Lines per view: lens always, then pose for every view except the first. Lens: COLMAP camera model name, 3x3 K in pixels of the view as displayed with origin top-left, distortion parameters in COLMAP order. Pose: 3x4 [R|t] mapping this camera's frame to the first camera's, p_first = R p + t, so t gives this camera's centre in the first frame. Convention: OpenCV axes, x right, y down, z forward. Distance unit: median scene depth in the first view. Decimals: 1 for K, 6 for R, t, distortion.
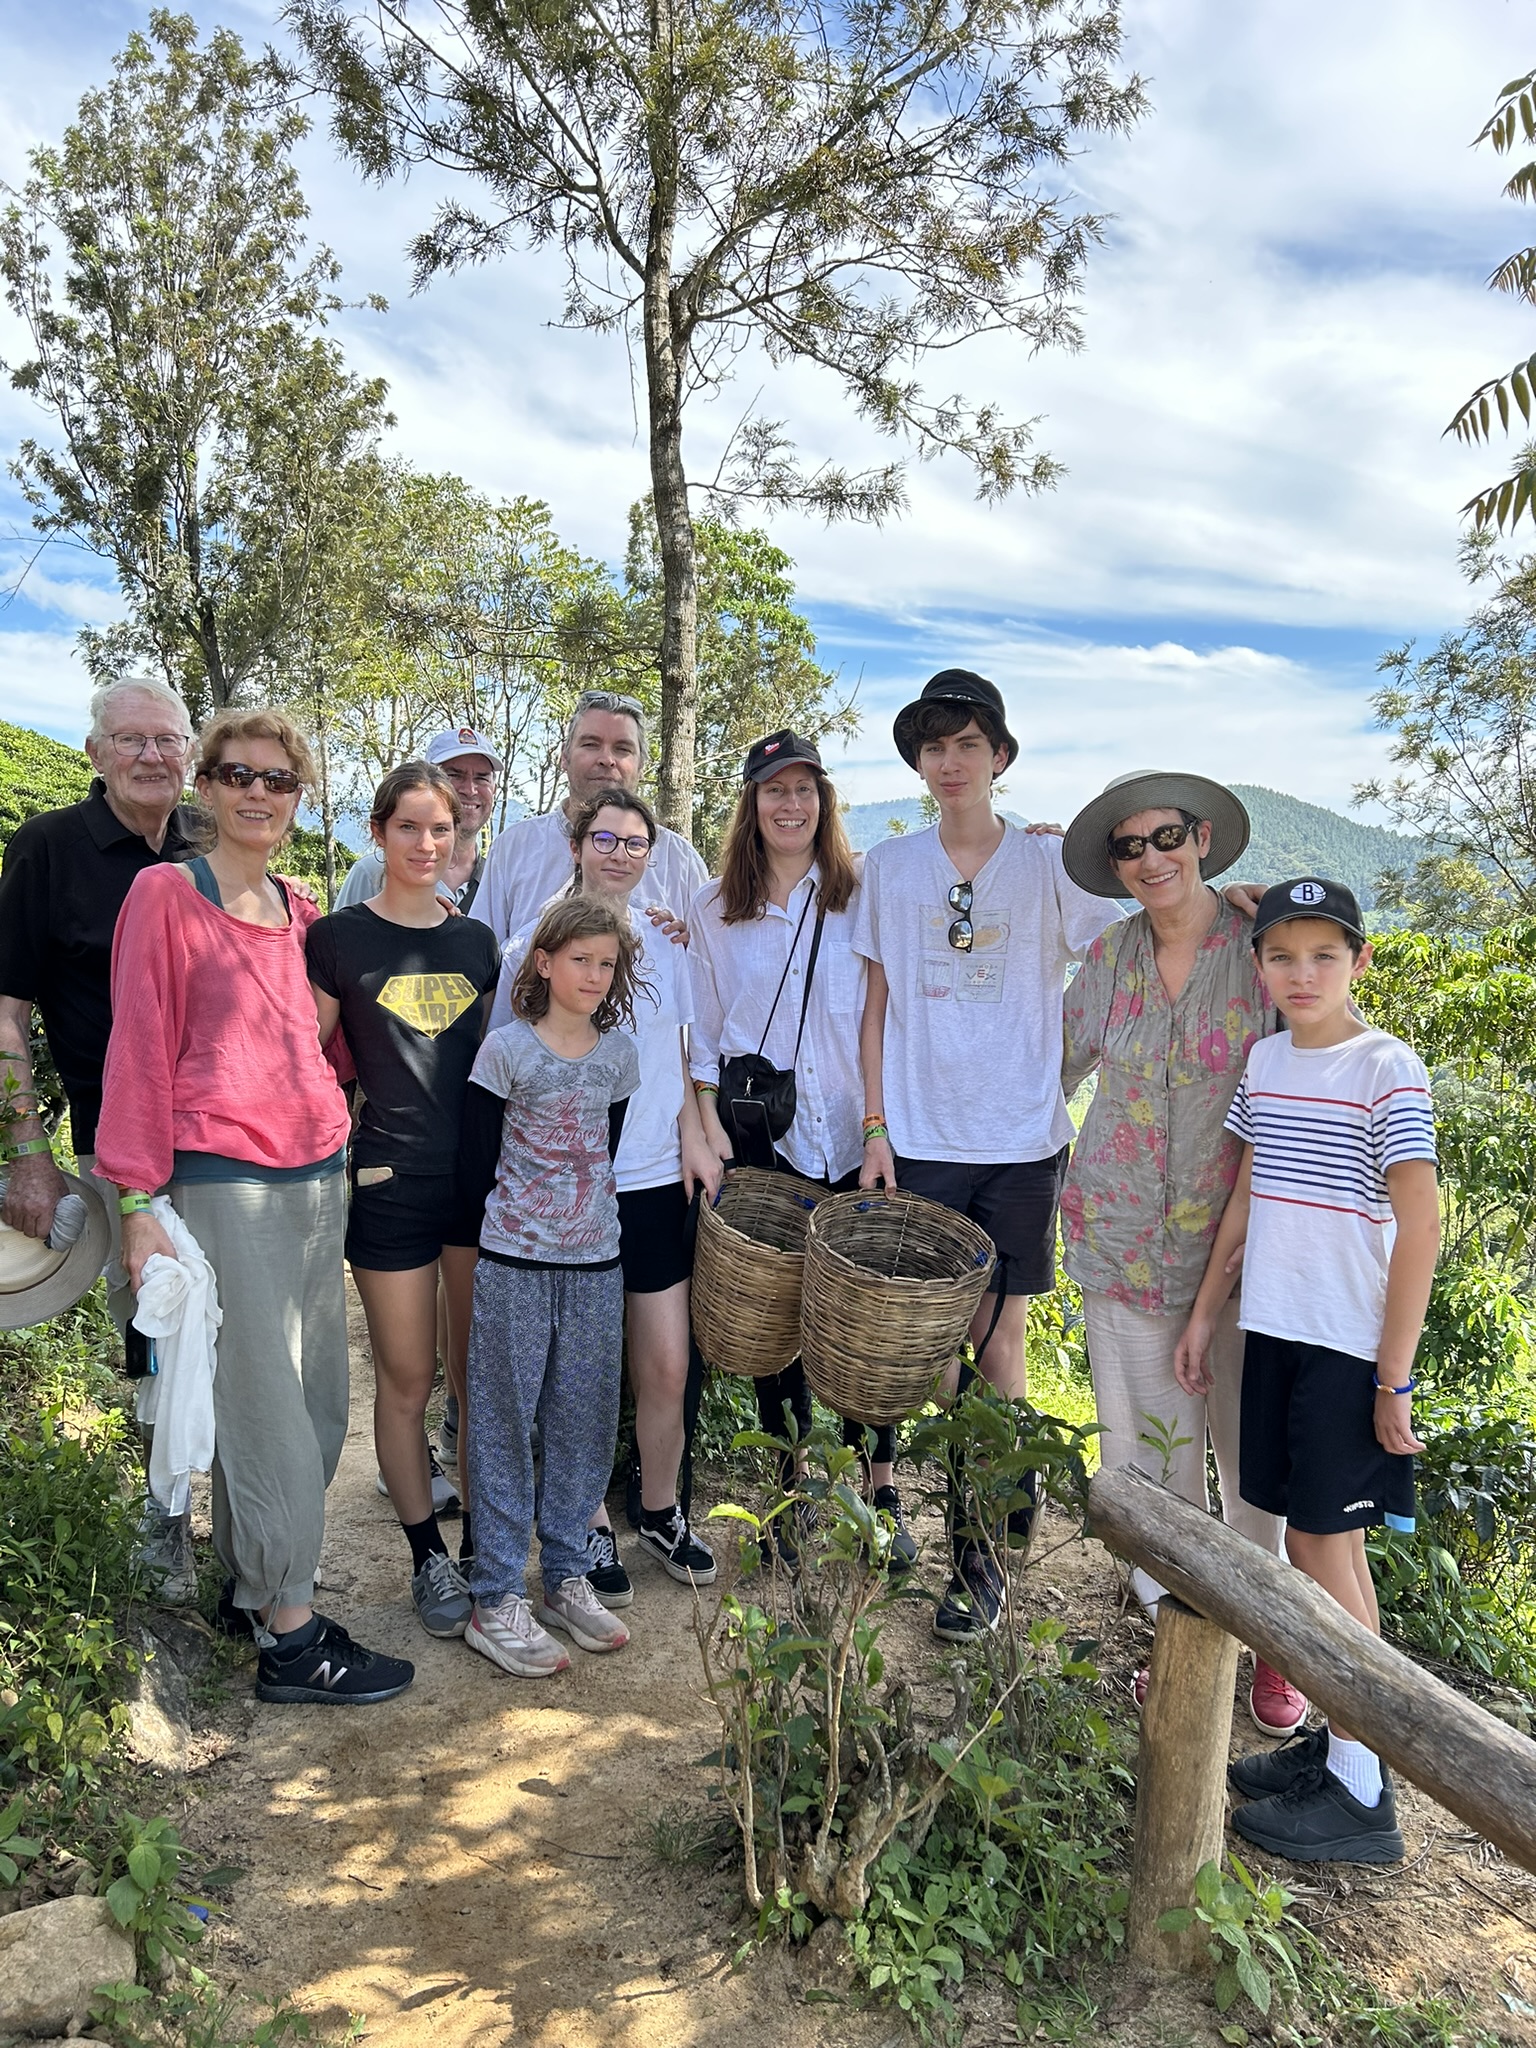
lens RADIAL K [[1546.7, 0, 778.7], [0, 1546.7, 1041.7], [0, 0, 1]] dist [0.048239, -0.051294]
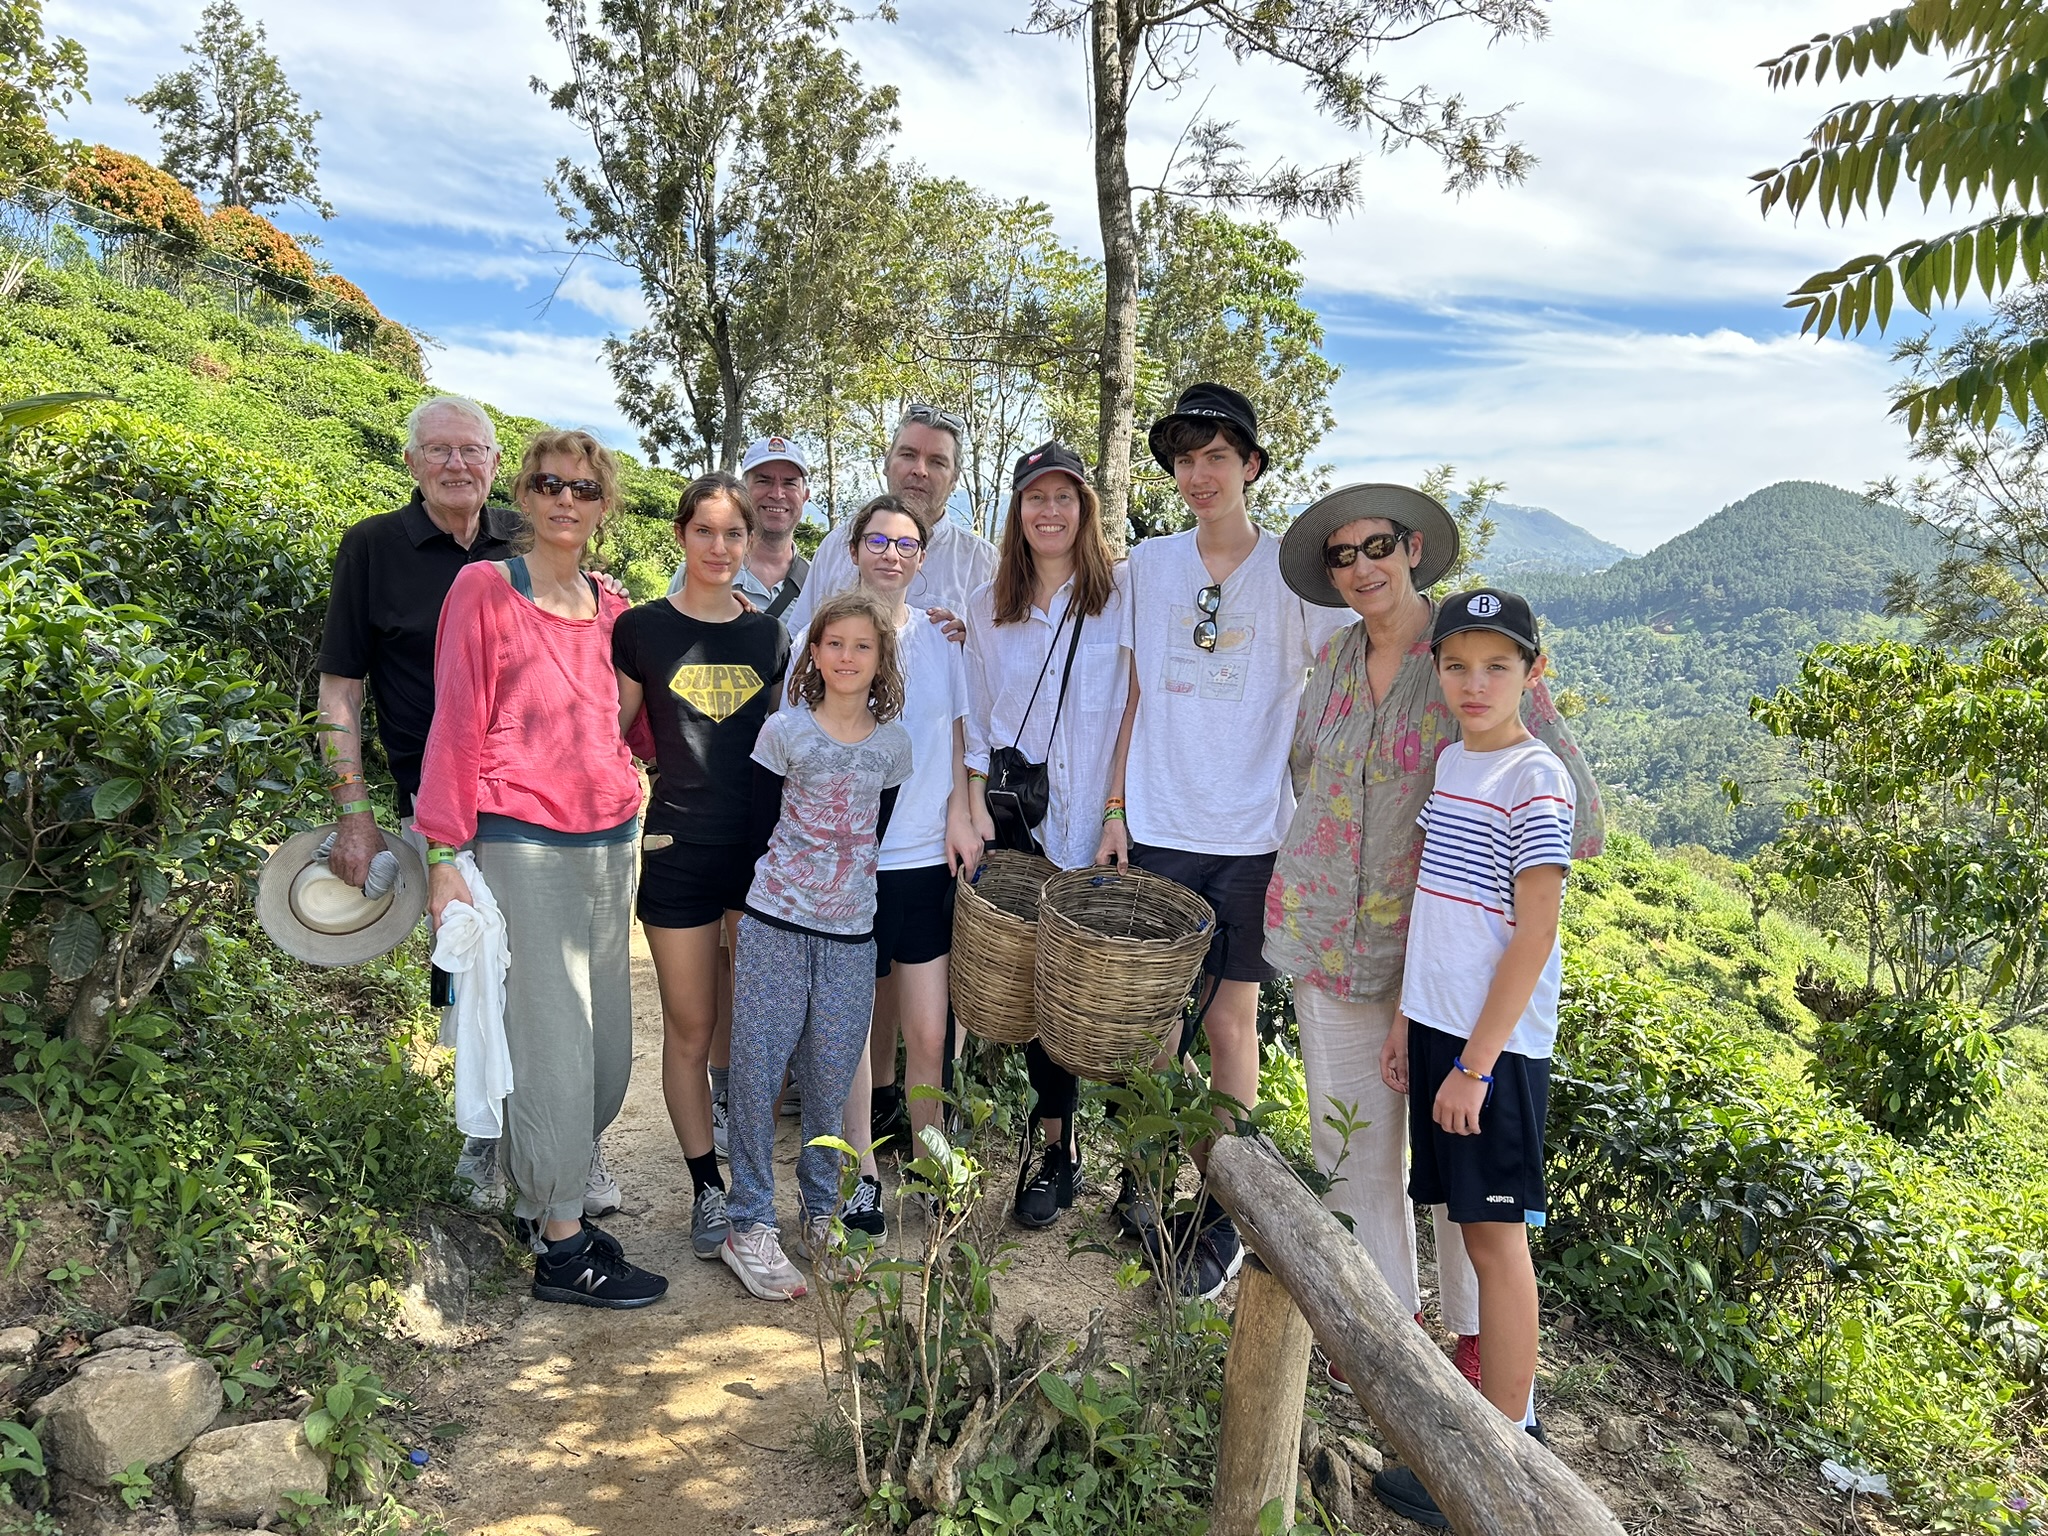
lens RADIAL K [[1546.7, 0, 1030.4], [0, 1546.7, 760.1], [0, 0, 1]] dist [0.048239, -0.051294]
pose [[0.987136, 0.029775, -0.157086, 0.164446], [-0.027675, 0.999496, 0.015545, 0.001024], [0.157469, -0.010998, 0.987463, -0.054241]]
